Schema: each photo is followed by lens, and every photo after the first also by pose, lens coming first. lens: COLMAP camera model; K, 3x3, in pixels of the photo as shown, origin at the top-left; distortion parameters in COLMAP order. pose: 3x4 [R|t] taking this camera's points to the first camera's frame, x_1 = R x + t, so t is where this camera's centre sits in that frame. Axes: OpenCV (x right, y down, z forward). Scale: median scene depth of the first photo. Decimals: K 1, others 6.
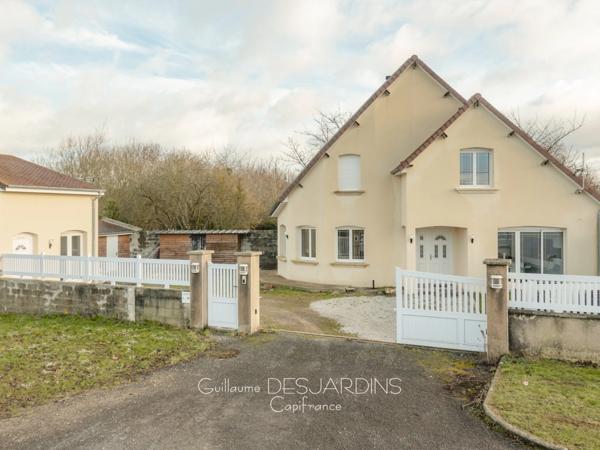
lens RADIAL K [[530.1, 0, 300.0], [0, 530.1, 225.0], [0, 0, 1]] dist [0.009396, -0.007286]
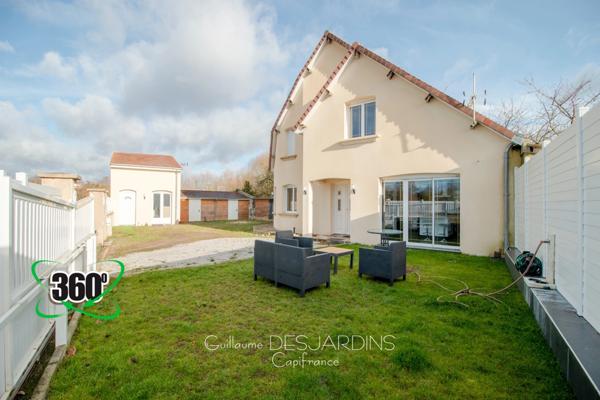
lens RADIAL K [[287.5, 0, 300.0], [0, 287.5, 200.0], [0, 0, 1]] dist [0.000313, 0.000014]
pose [[0.820067, 0.001151, -0.572267, 0.540385], [-0.021794, 0.999335, -0.029221, 0.062781], [0.571853, 0.036435, 0.819547, 0.491072]]
